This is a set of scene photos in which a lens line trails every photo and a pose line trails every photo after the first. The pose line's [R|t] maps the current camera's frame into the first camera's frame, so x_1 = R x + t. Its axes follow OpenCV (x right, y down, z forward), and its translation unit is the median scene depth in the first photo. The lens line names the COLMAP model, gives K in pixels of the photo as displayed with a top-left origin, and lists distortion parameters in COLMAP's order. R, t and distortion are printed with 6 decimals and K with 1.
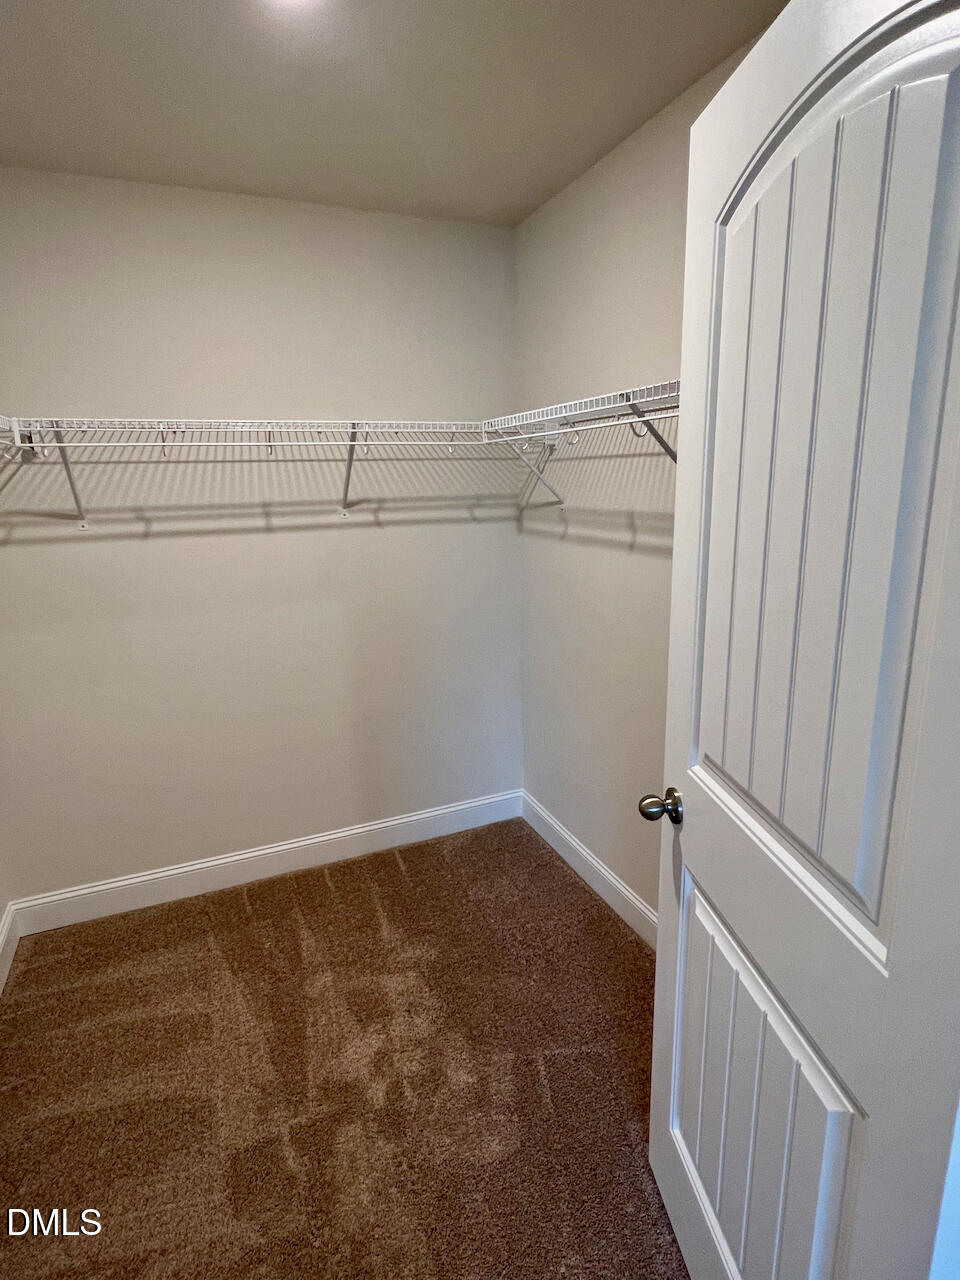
lens RADIAL K [[652.9, 0, 480.0], [0, 652.9, 640.0], [0, 0, 1]] dist [0.000413, 0.000260]
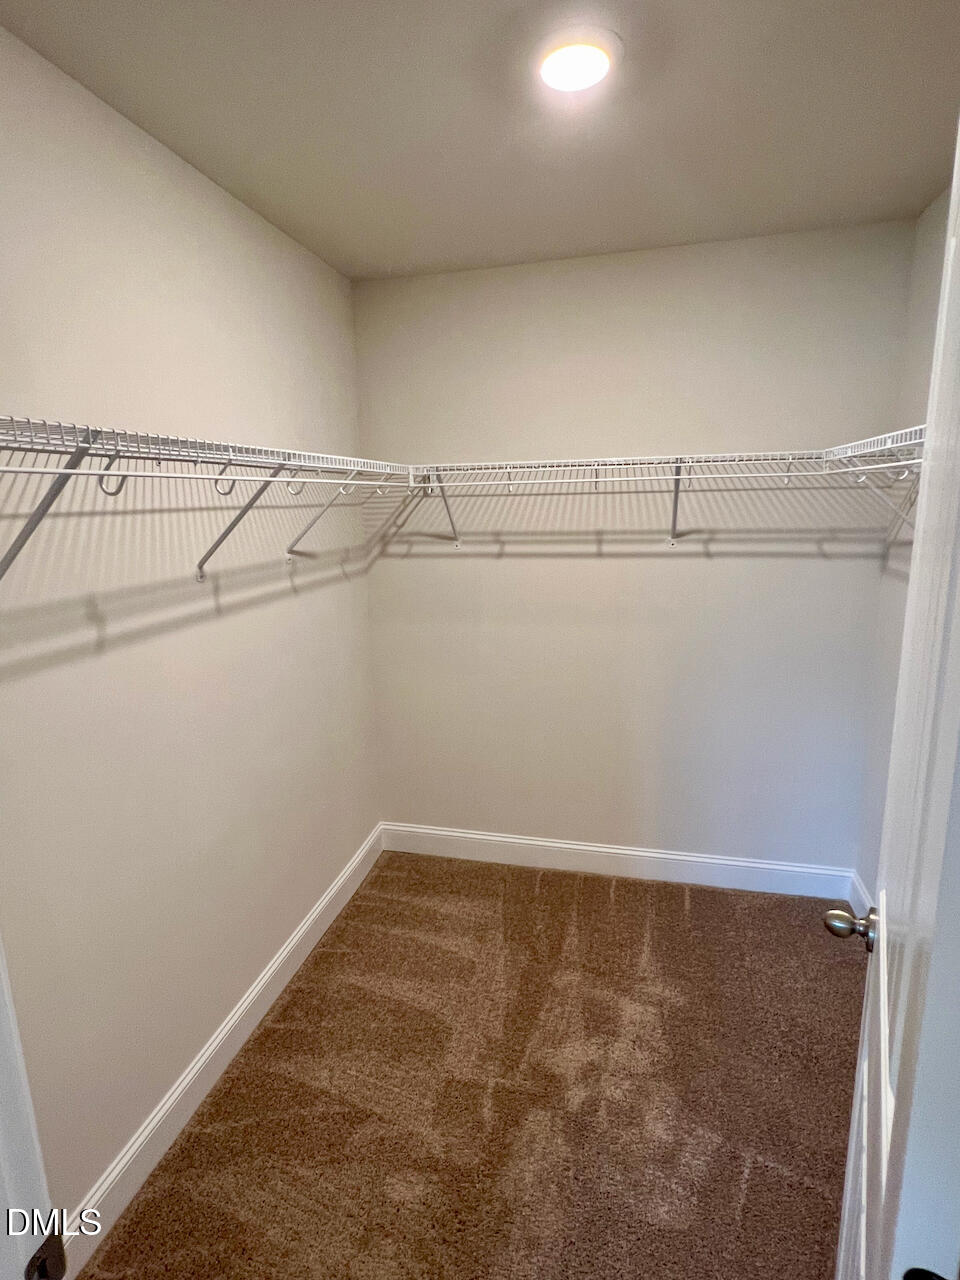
lens RADIAL K [[652.9, 0, 480.0], [0, 652.9, 640.0], [0, 0, 1]] dist [0.000413, 0.000260]
pose [[0.805324, 0.130013, -0.578404, 0.184051], [-0.139493, 0.989819, 0.028270, -0.036251], [0.576191, 0.057917, 0.815261, 0.007520]]
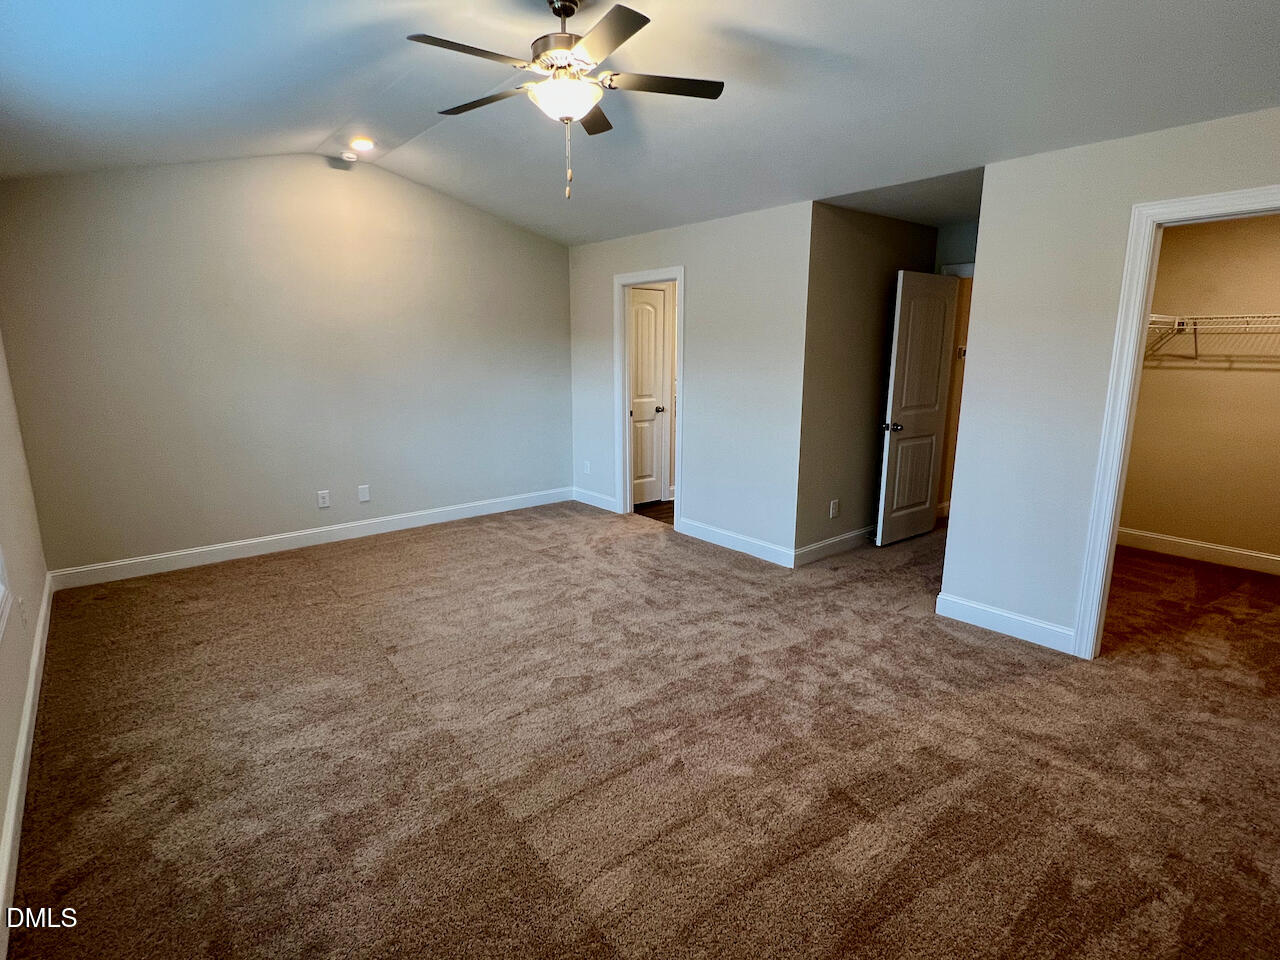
lens RADIAL K [[650.6, 0, 640.0], [0, 650.6, 480.0], [0, 0, 1]] dist [0.005453, 0.000823]
pose [[0.280907, 0.214813, -0.935386, 1.001423], [-0.233582, 0.960625, 0.150462, 0.308714], [0.930877, 0.176223, 0.320022, -1.362811]]
